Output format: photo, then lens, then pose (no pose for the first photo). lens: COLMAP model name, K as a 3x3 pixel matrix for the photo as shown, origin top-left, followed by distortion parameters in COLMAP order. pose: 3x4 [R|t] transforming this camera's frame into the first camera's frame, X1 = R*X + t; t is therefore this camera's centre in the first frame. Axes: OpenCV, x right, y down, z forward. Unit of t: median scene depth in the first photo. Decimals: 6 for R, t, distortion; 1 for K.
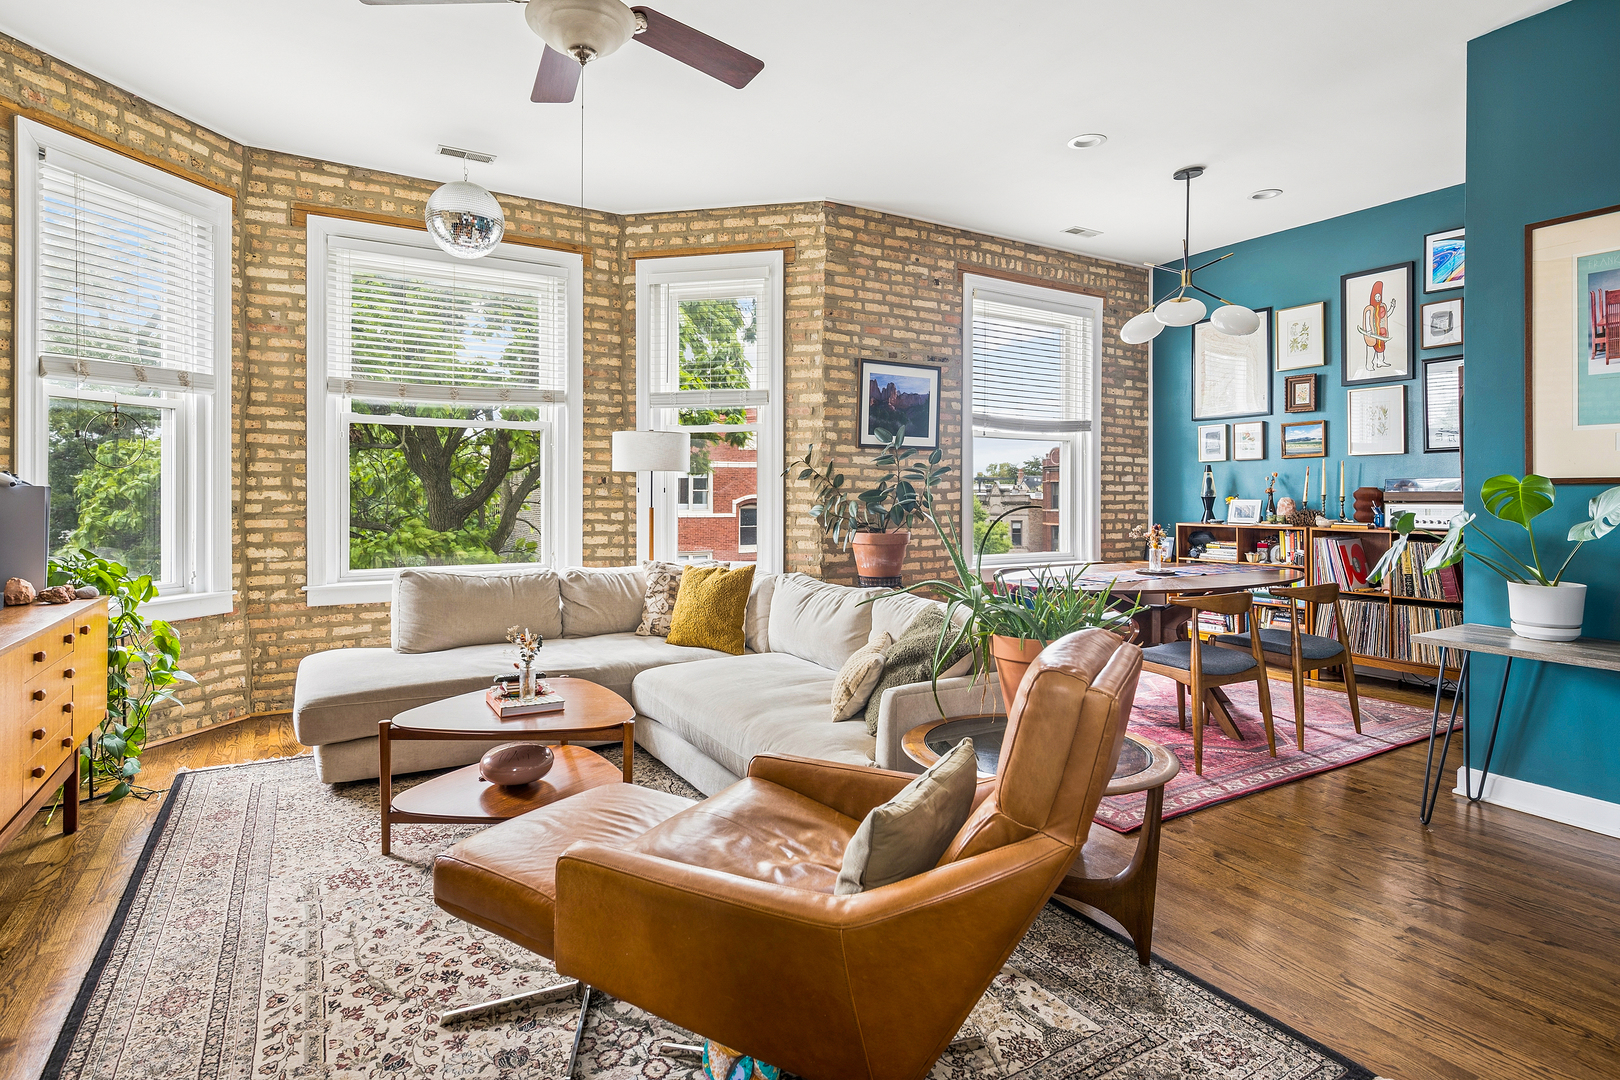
lens RADIAL K [[844.7, 0, 805.9], [0, 844.7, 497.6], [0, 0, 1]] dist [0.001272, -0.000803]
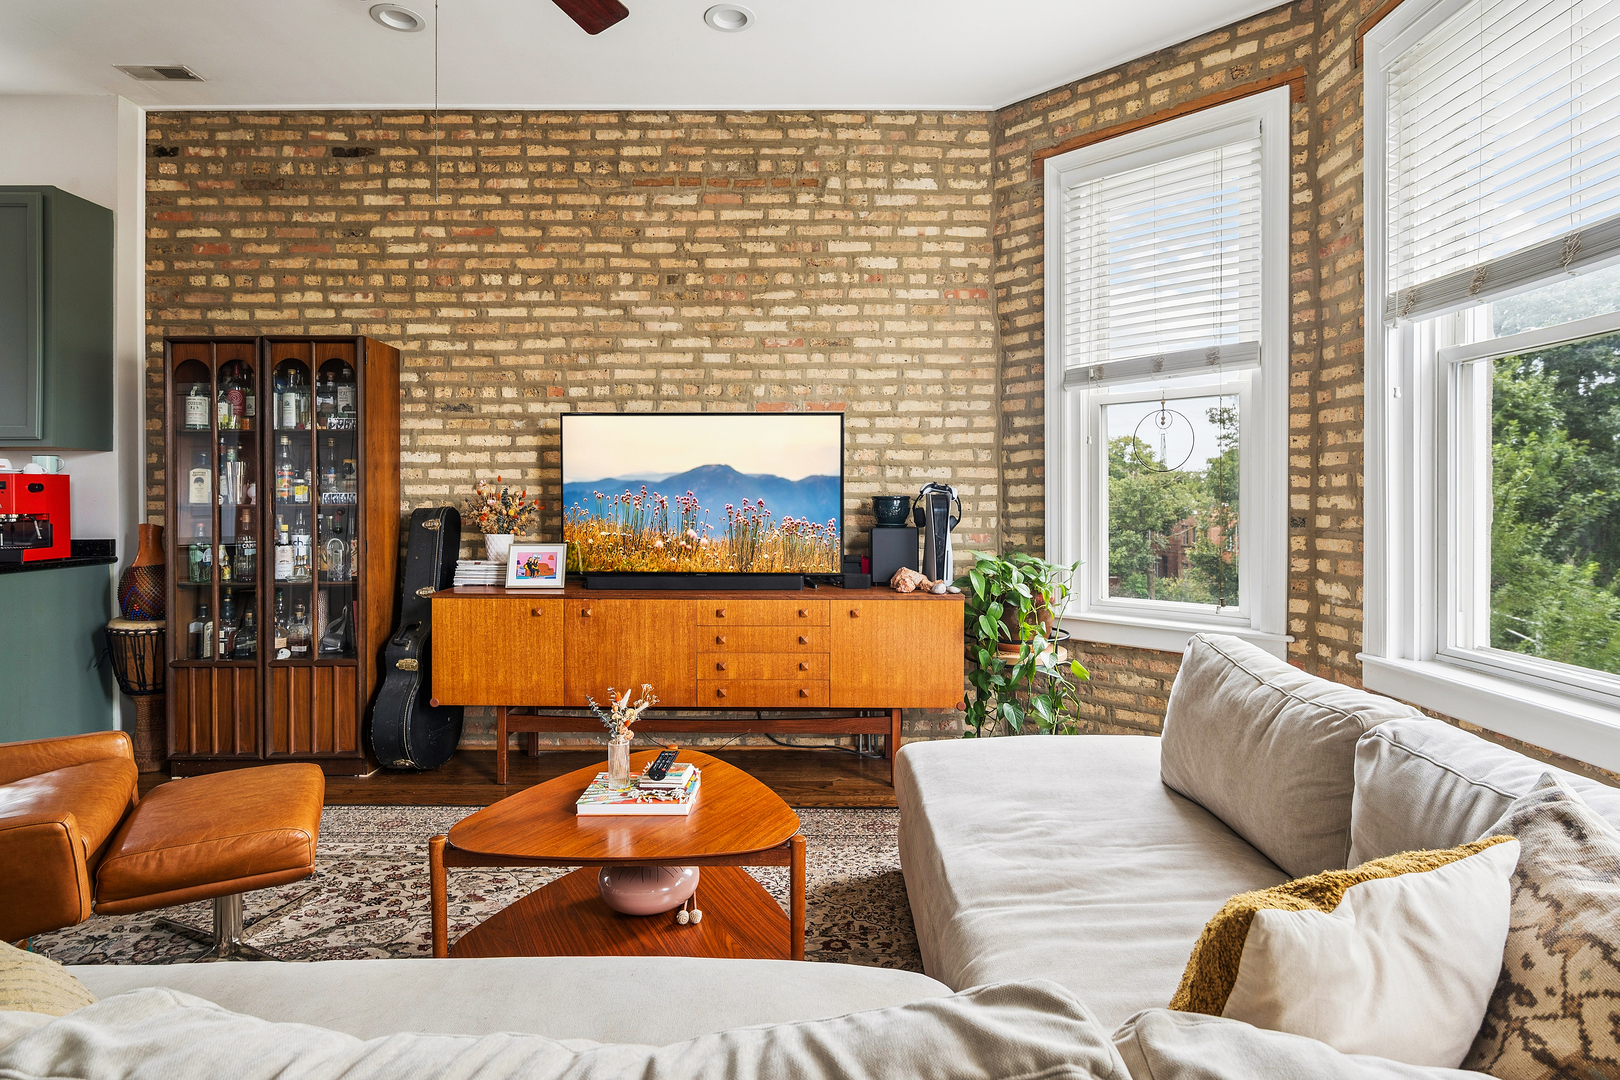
lens RADIAL K [[835.7, 0, 808.2], [0, 835.7, 500.2], [0, 0, 1]] dist [-0.001674, -0.000150]
pose [[-0.520420, -0.000687, -0.853910, 0.106570], [-0.003098, 0.999995, 0.001084, -0.002938], [0.853905, 0.003210, -0.520419, 0.832515]]
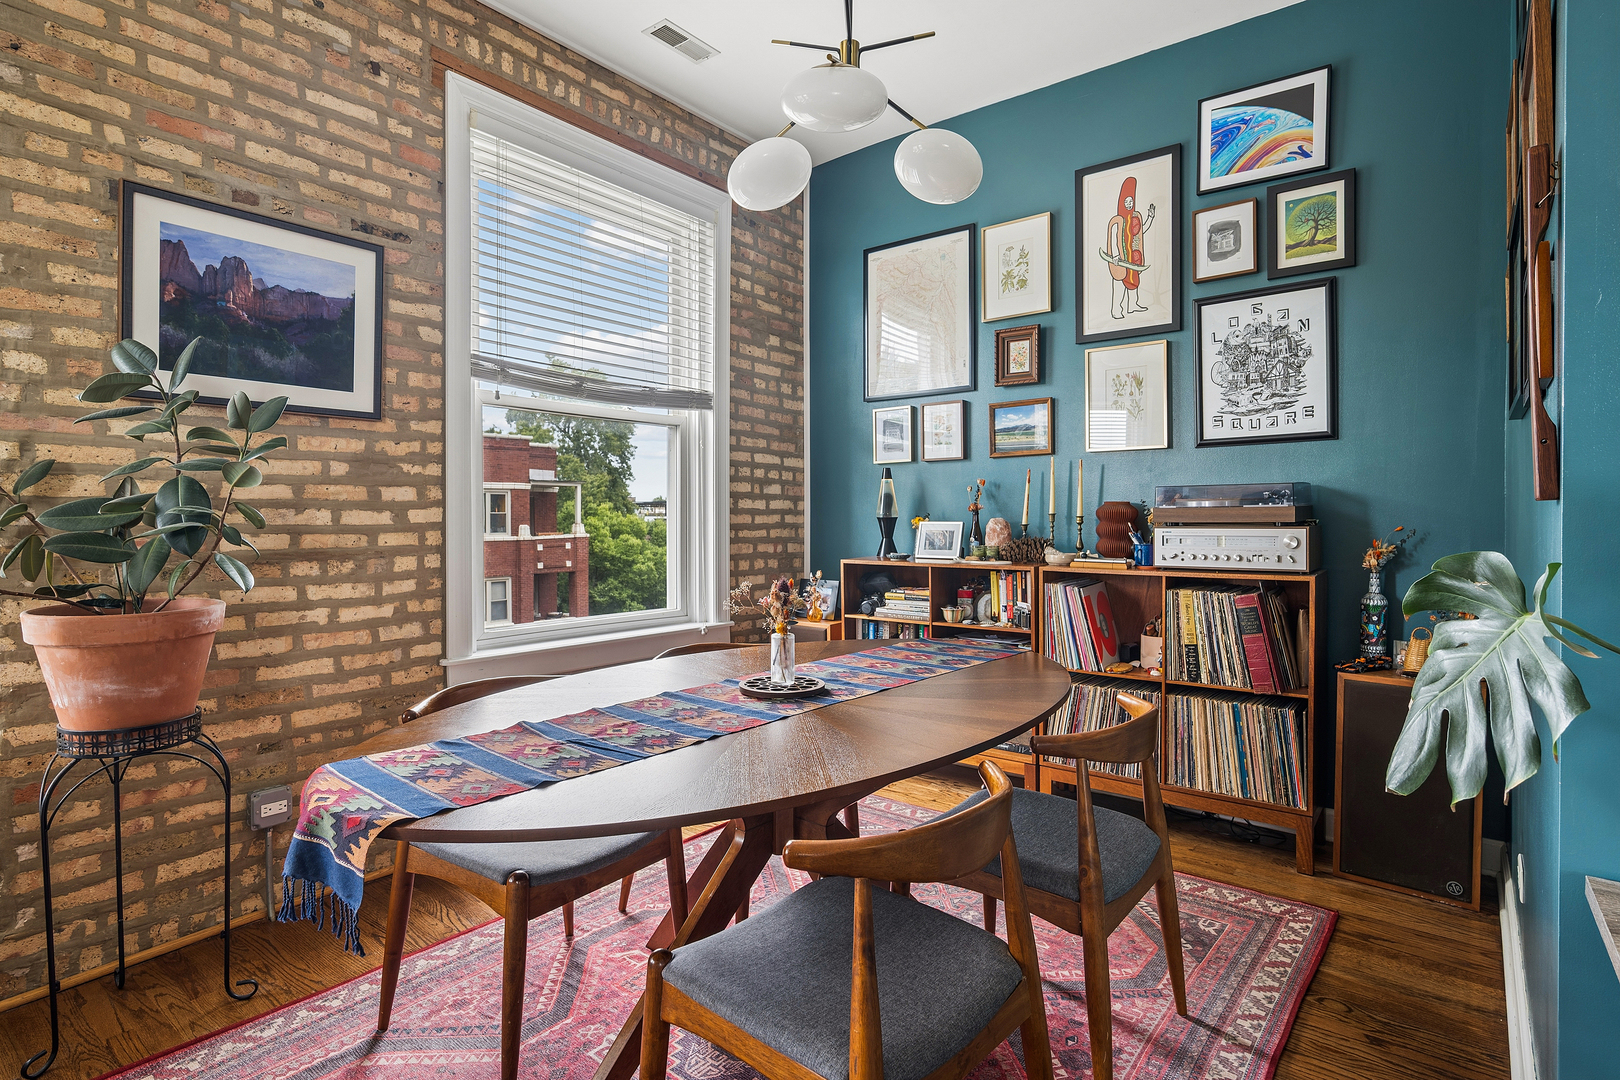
lens RADIAL K [[830.0, 0, 814.4], [0, 830.0, 530.8], [0, 0, 1]] dist [-0.002247, -0.000236]
pose [[0.934576, -0.006696, 0.355701, 0.231027], [0.002667, 0.999927, 0.011816, 0.001868], [-0.355754, -0.010095, 0.934525, 0.496323]]
